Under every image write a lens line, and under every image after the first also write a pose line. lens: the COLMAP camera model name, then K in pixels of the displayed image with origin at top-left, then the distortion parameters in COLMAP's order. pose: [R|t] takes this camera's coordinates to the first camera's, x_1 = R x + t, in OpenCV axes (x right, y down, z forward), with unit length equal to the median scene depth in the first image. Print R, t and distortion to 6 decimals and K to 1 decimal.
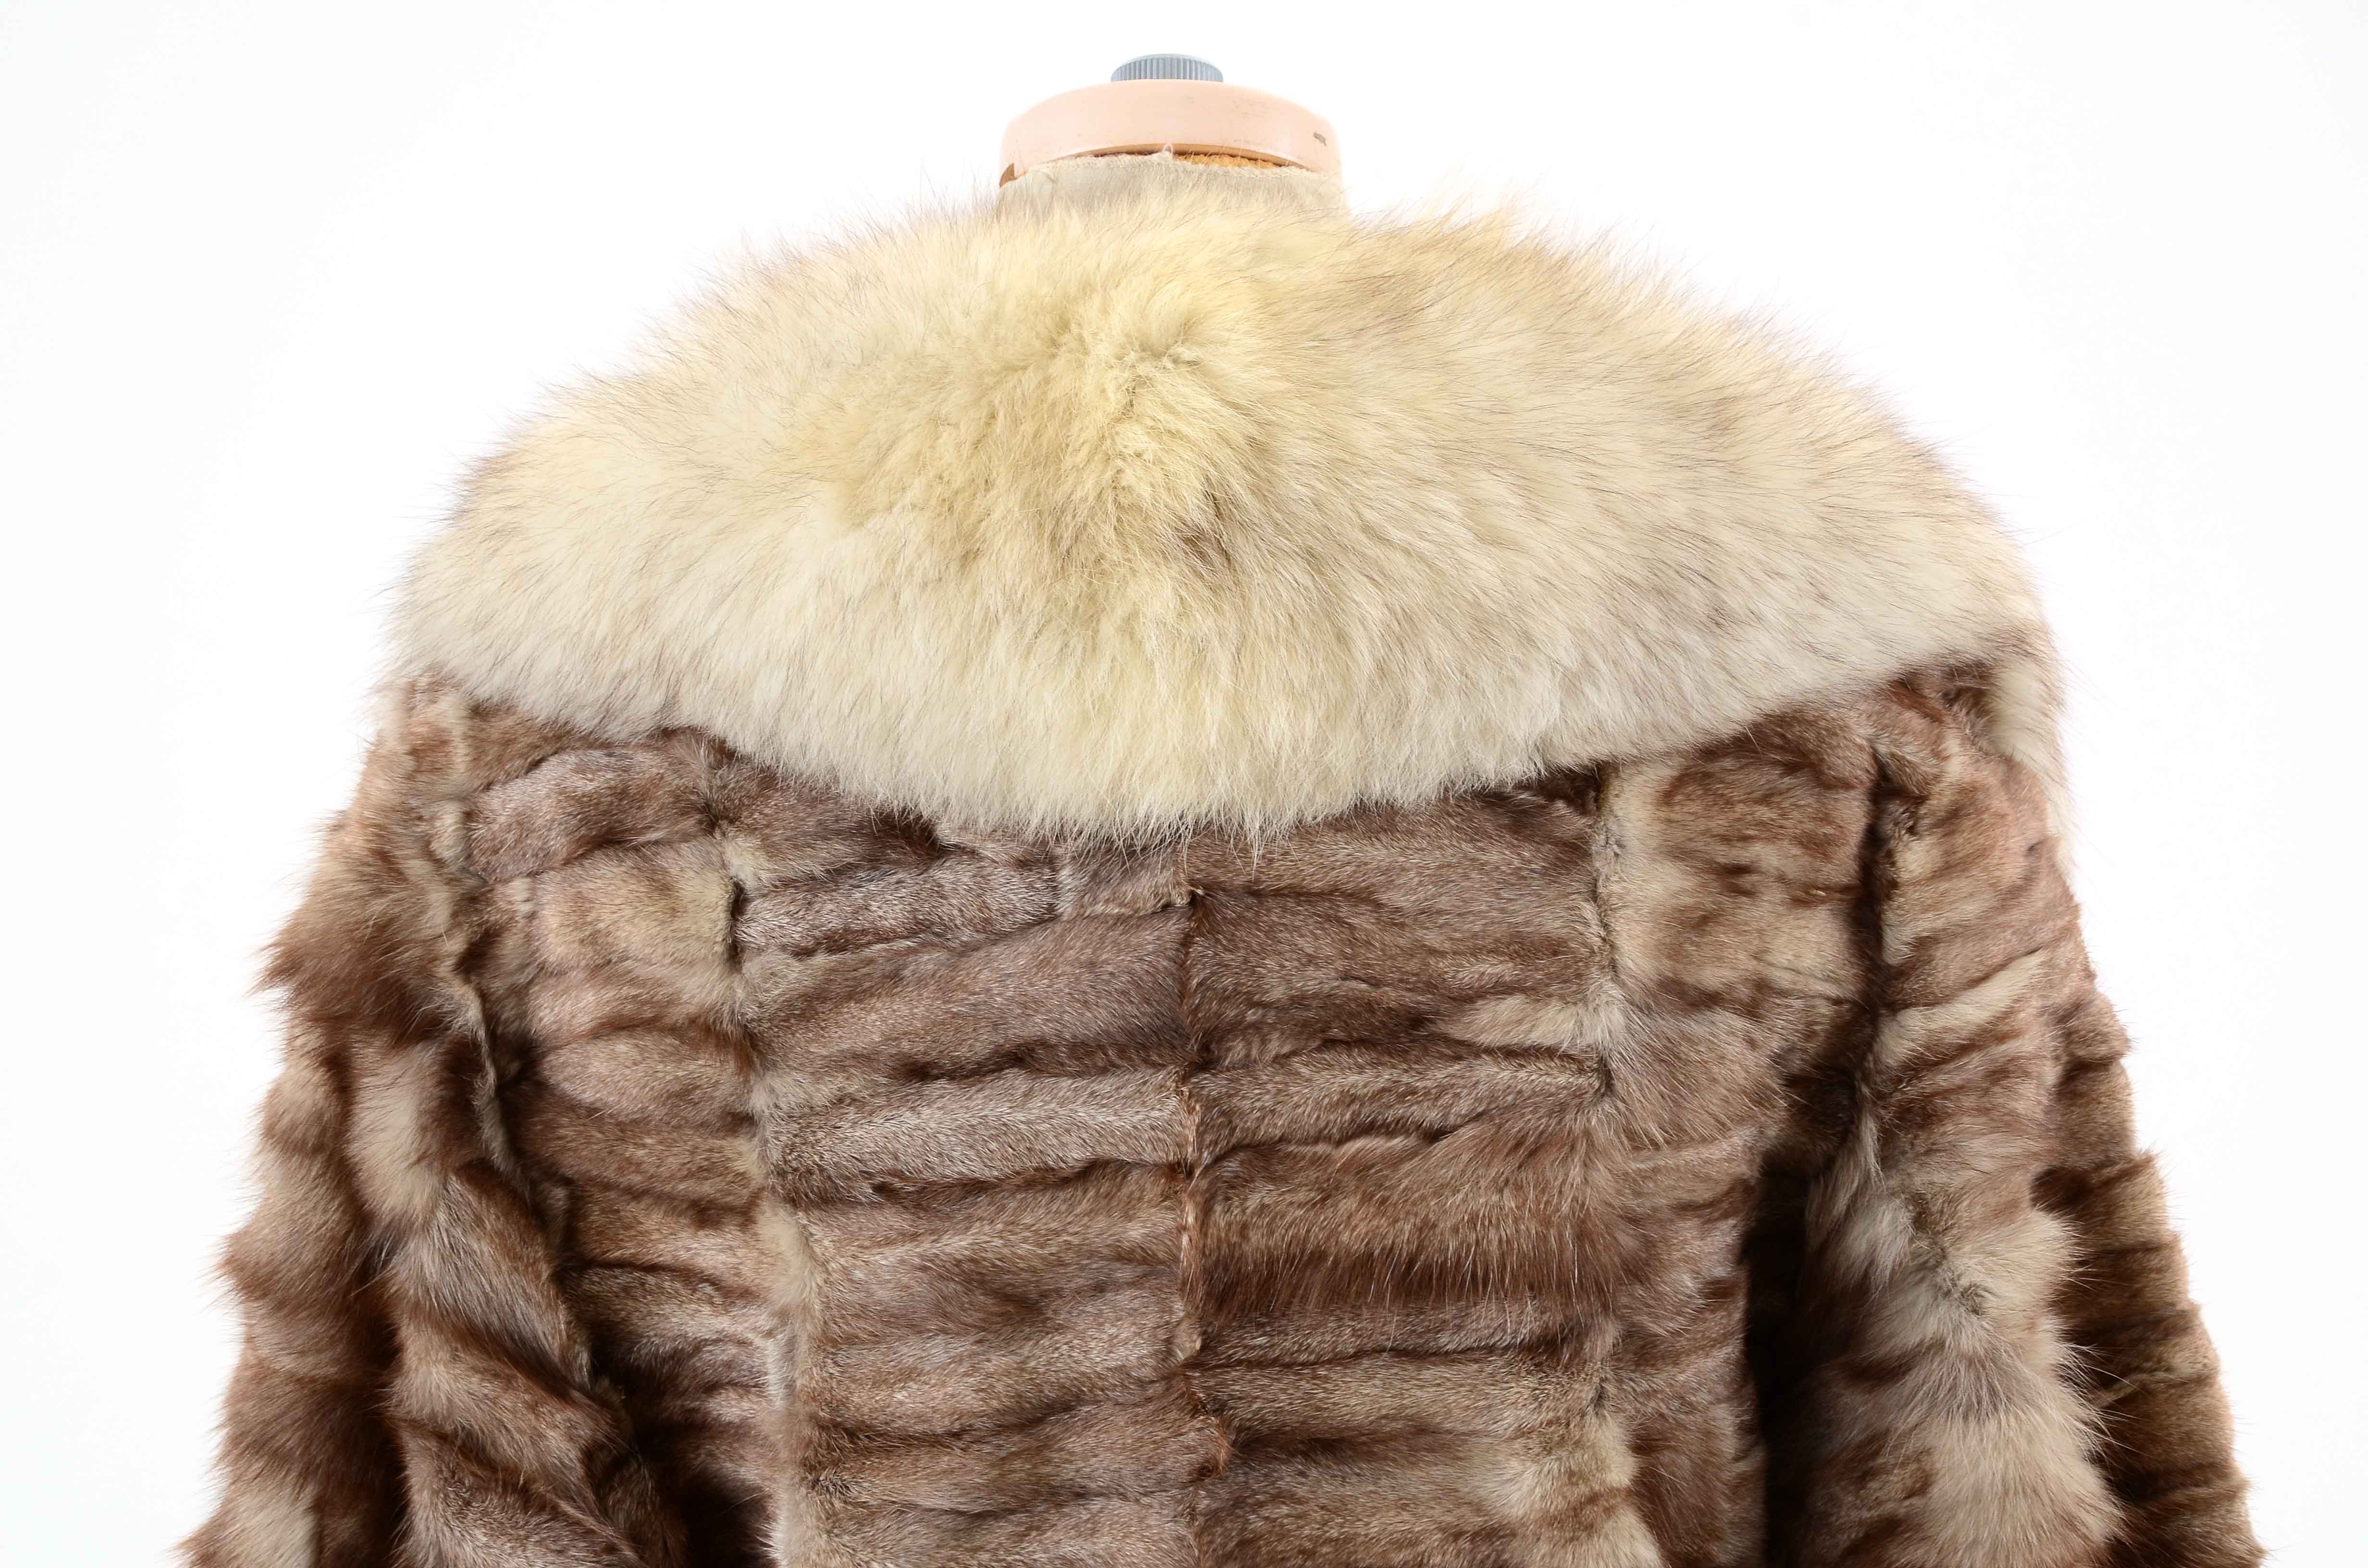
lens RADIAL K [[6505.0, 0, 1169.2], [0, 6505.0, 783.7], [0, 0, 1]] dist [0.612165, 0.000000]
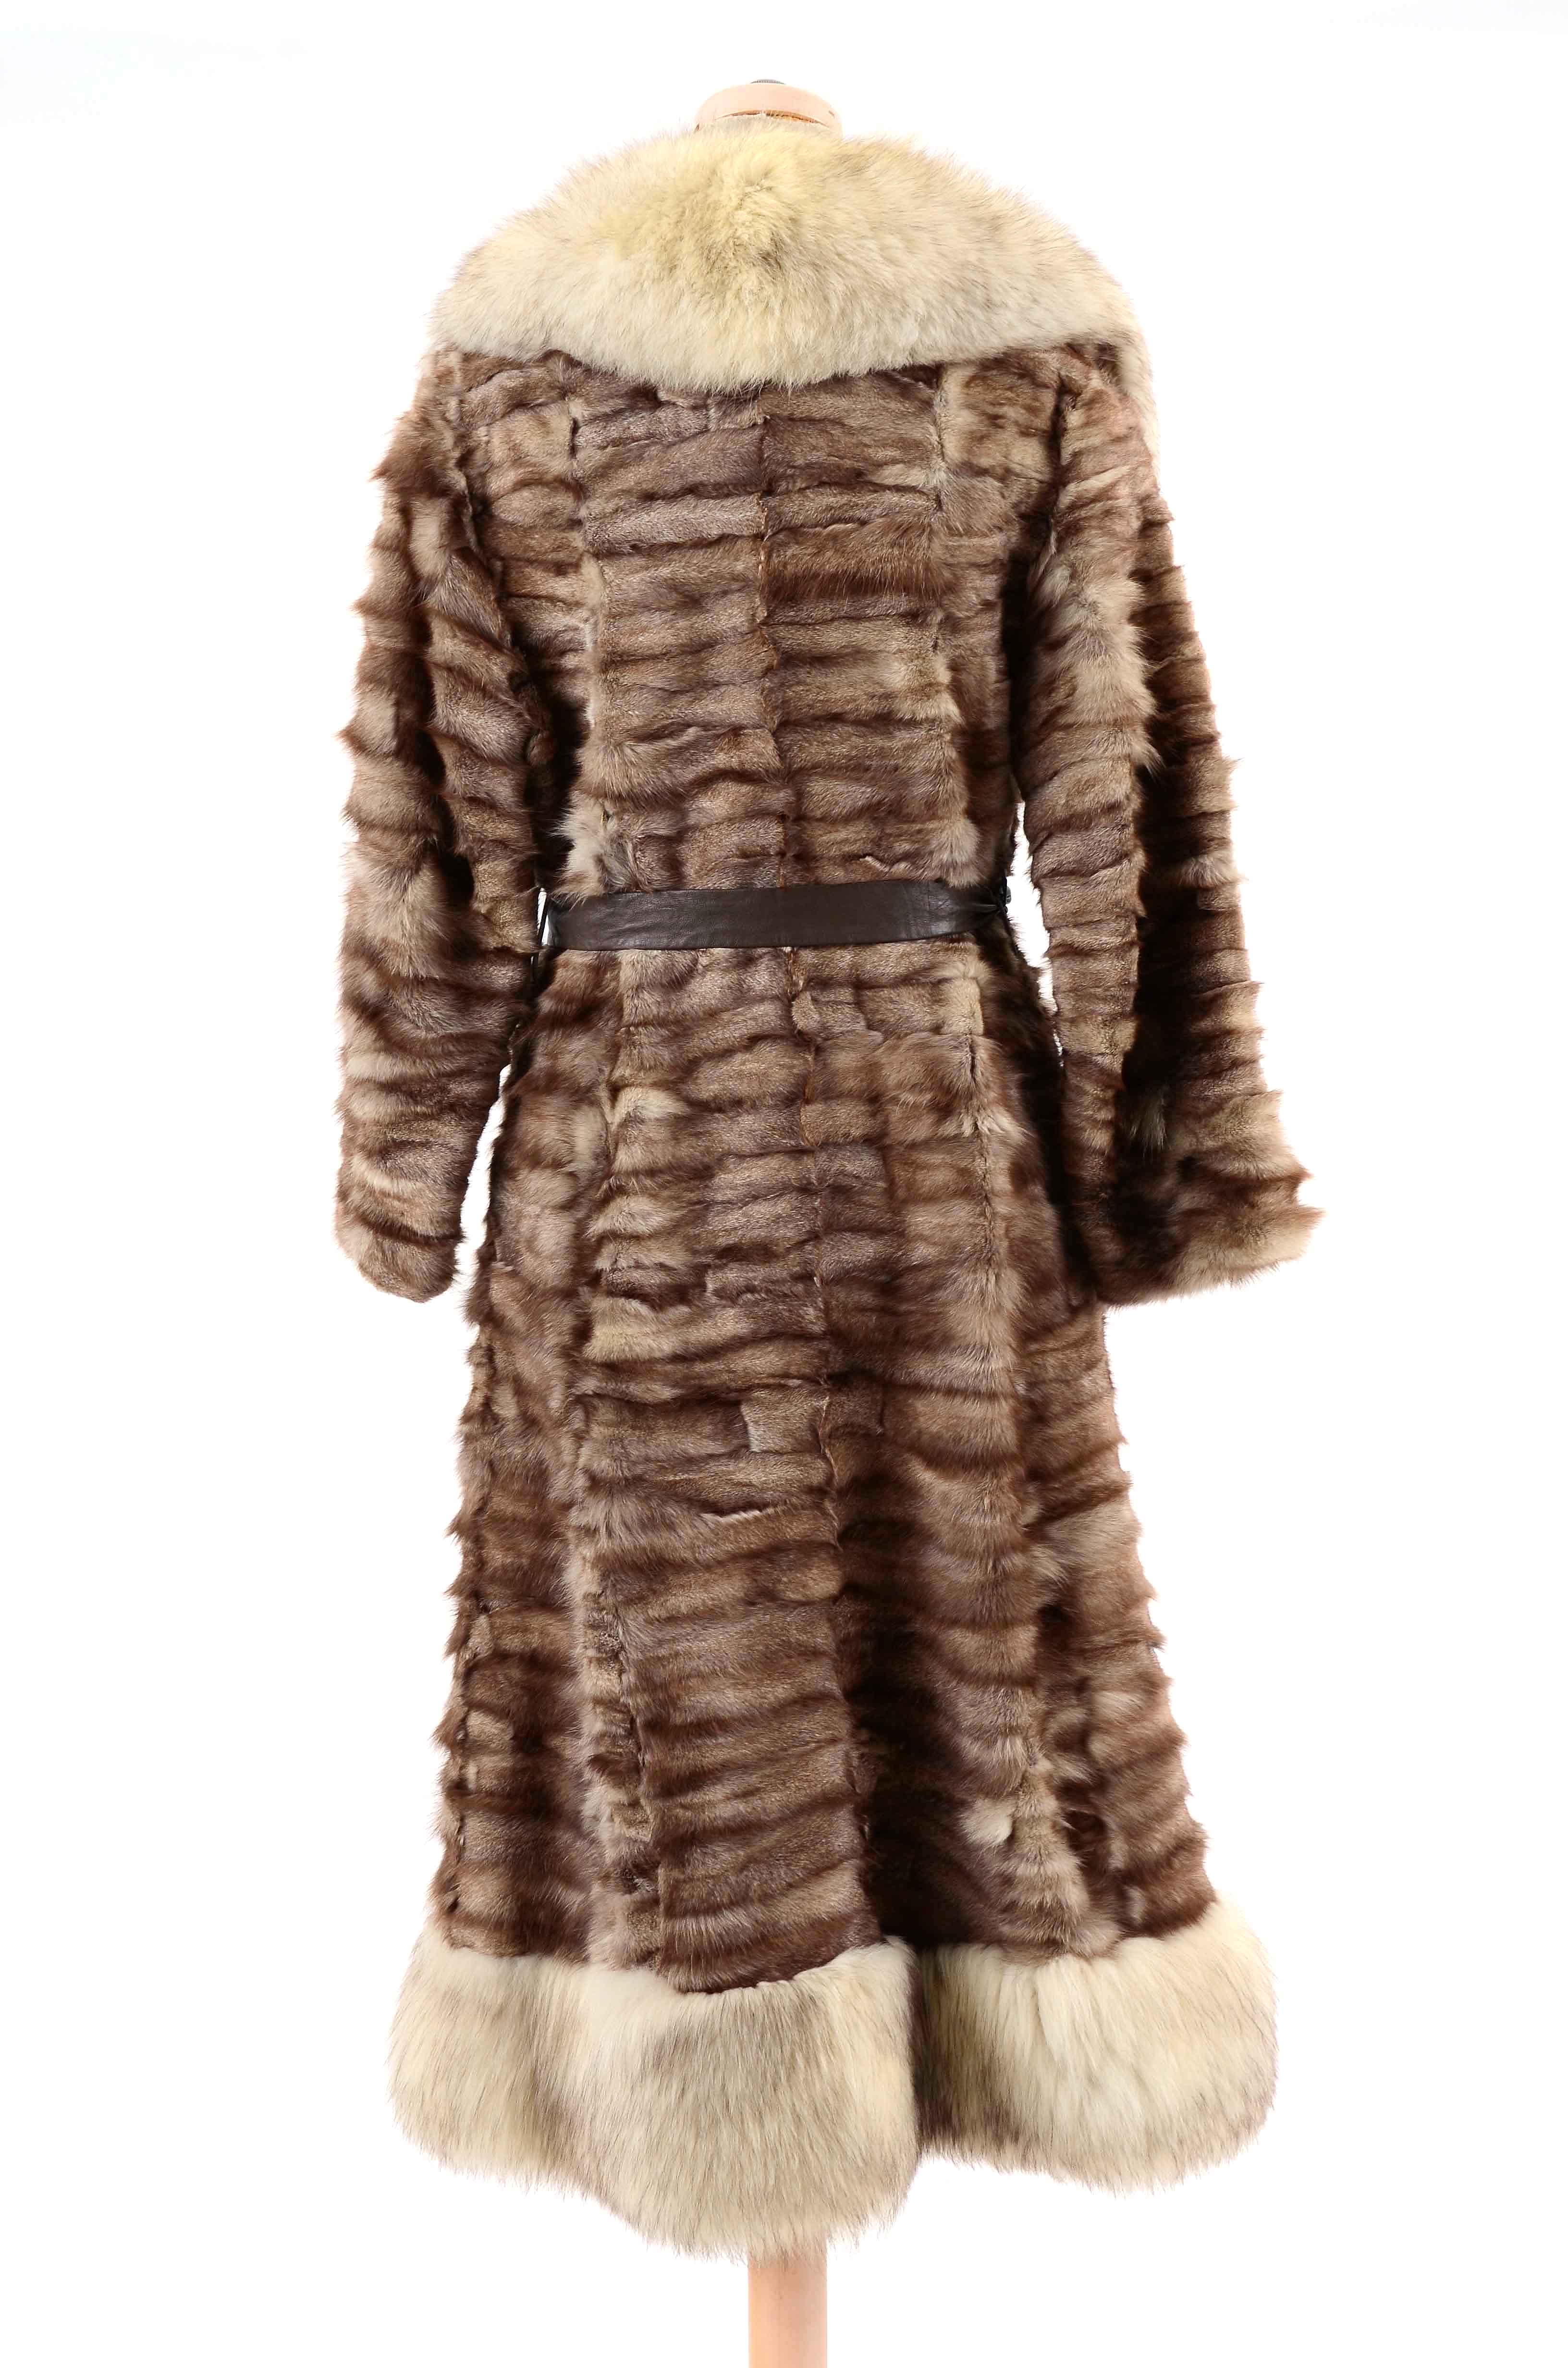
lens RADIAL K [[4843.3, 0, 802.6], [0, 4843.3, 1182.1], [0, 0, 1]] dist [0.275005, 0.000000]
pose [[0.999494, 0.017107, -0.026813, 0.068170], [-0.016827, 0.999802, 0.010665, 0.270180], [0.026990, -0.010209, 0.999584, -0.763261]]
